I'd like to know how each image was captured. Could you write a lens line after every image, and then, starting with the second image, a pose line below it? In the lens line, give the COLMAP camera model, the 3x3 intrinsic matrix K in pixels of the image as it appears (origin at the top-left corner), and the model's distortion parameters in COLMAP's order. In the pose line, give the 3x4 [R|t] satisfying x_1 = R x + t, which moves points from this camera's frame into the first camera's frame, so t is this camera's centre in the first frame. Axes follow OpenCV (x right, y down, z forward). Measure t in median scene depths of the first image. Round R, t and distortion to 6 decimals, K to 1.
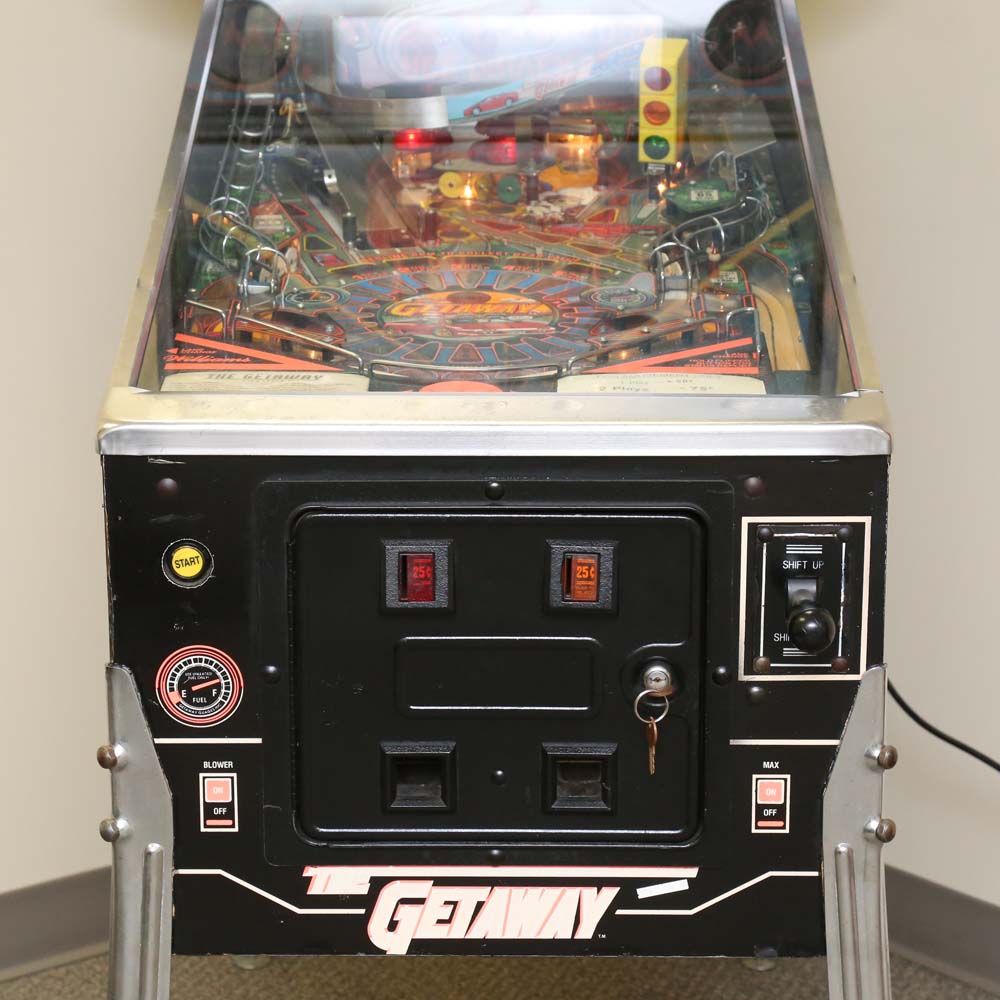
lens RADIAL K [[3344.2, 0, 477.0], [0, 3344.2, 498.8], [0, 0, 1]] dist [0.348265, 2.371317]
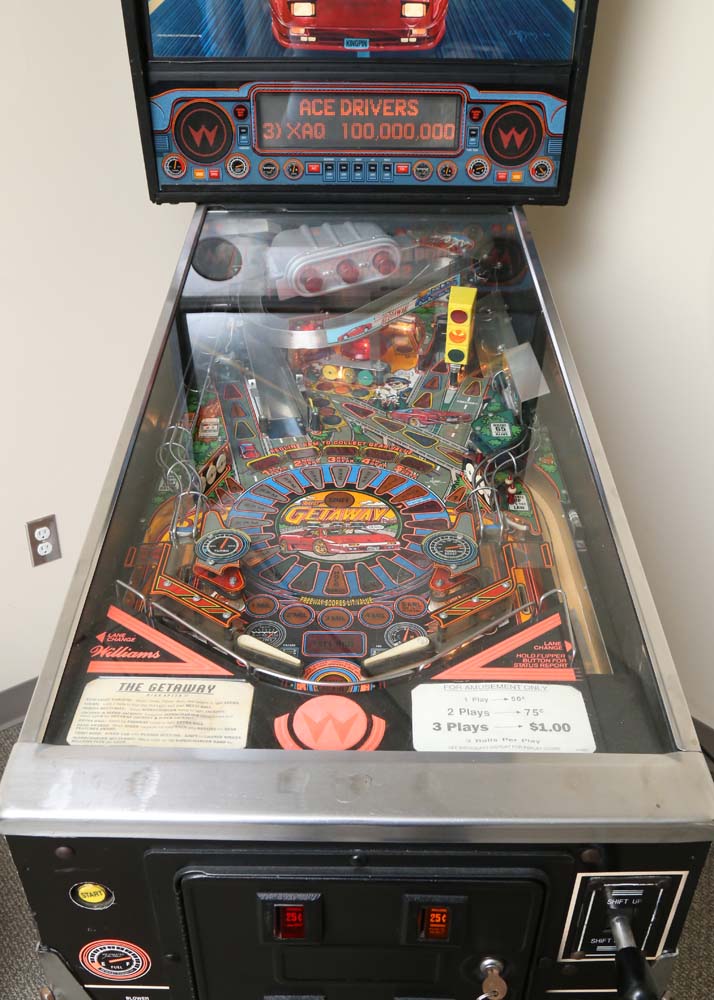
lens RADIAL K [[902.3, 0, 357.0], [0, 902.3, 500.0], [0, 0, 1]] dist [-0.089482, 0.102686]
pose [[0.999907, 0.005169, 0.012601, 0.000322], [-0.008120, 0.969014, 0.246871, -0.183532], [-0.010934, -0.246951, 0.968966, 0.716008]]
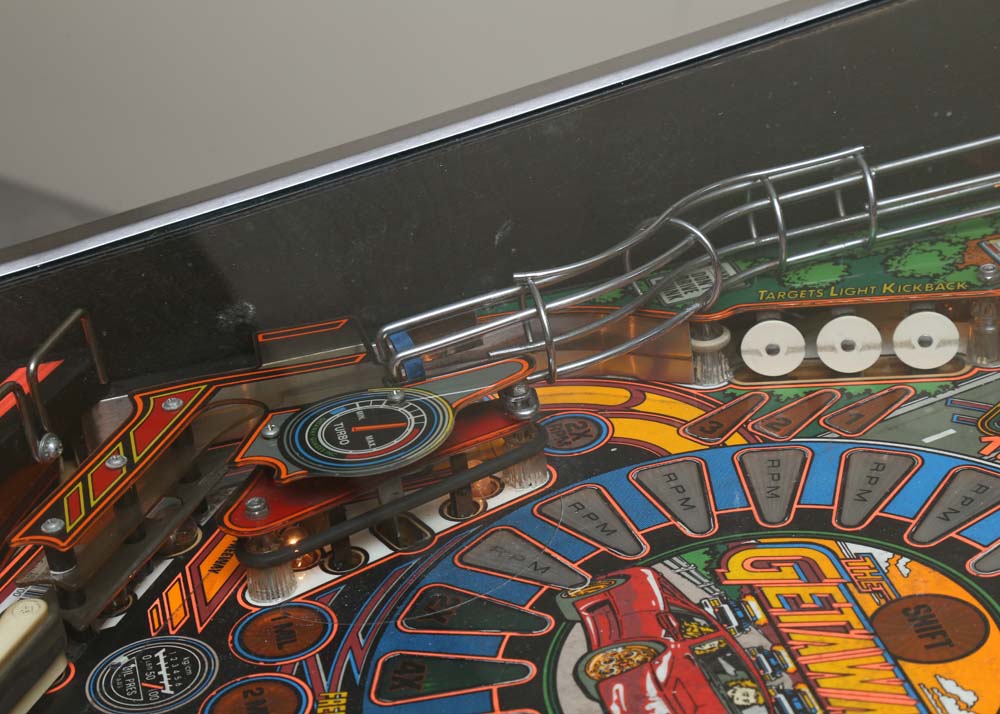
lens RADIAL K [[2411.6, 0, 500.0], [0, 2411.6, 357.0], [0, 0, 1]] dist [0.314166, 0.228630]
pose [[0.231770, 0.448215, -0.863357, 0.247089], [-0.218119, 0.888870, 0.402906, -0.219502], [0.948002, 0.094933, 0.303778, 1.007128]]
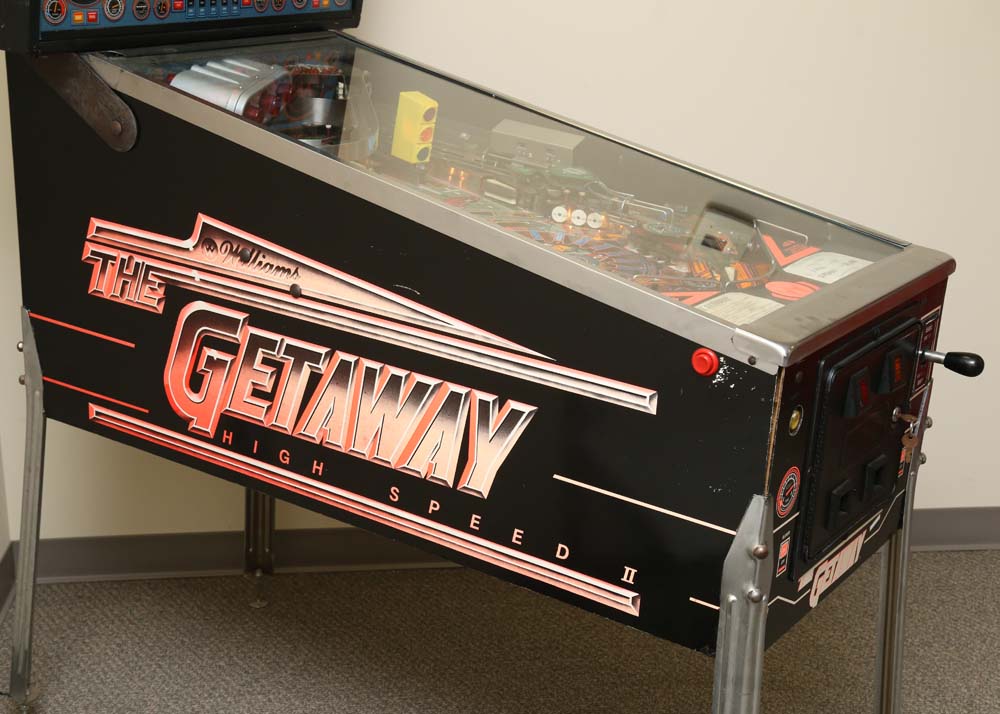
lens RADIAL K [[1465.1, 0, 468.5], [0, 1465.1, 354.9], [0, 0, 1]] dist [0.170230, -0.018648]
pose [[0.570022, -0.233327, 0.787803, -0.715263], [0.187710, 0.970454, 0.151604, -0.146372], [-0.799900, 0.061460, 0.596978, 0.676228]]
